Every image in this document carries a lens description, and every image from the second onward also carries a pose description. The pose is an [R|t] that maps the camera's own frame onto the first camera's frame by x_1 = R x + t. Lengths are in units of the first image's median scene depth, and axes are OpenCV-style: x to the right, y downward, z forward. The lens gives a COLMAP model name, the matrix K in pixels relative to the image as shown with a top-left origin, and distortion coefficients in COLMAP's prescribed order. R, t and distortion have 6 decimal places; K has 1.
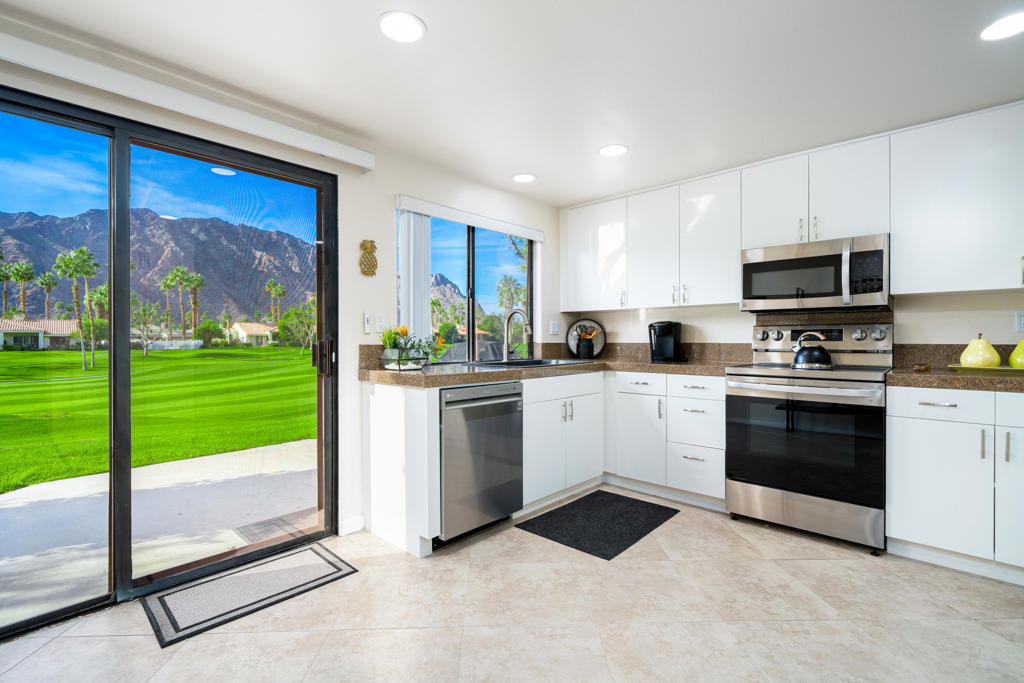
lens RADIAL K [[451.9, 0, 507.9], [0, 451.9, 342.7], [0, 0, 1]] dist [0.000441, 0.000000]
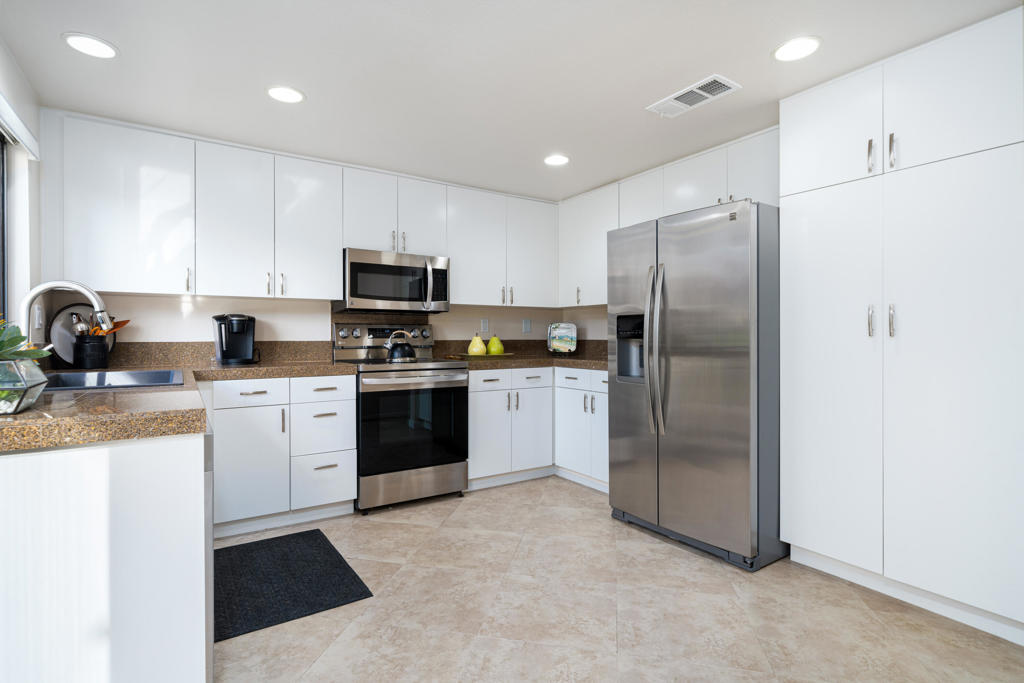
lens RADIAL K [[516.1, 0, 478.9], [0, 516.1, 336.4], [0, 0, 1]] dist [-0.006287, 0.001238]
pose [[0.255199, -0.000885, 0.966888, -0.586241], [0.004799, 0.999988, -0.000352, -0.007639], [-0.966877, 0.004730, 0.255200, 0.486148]]
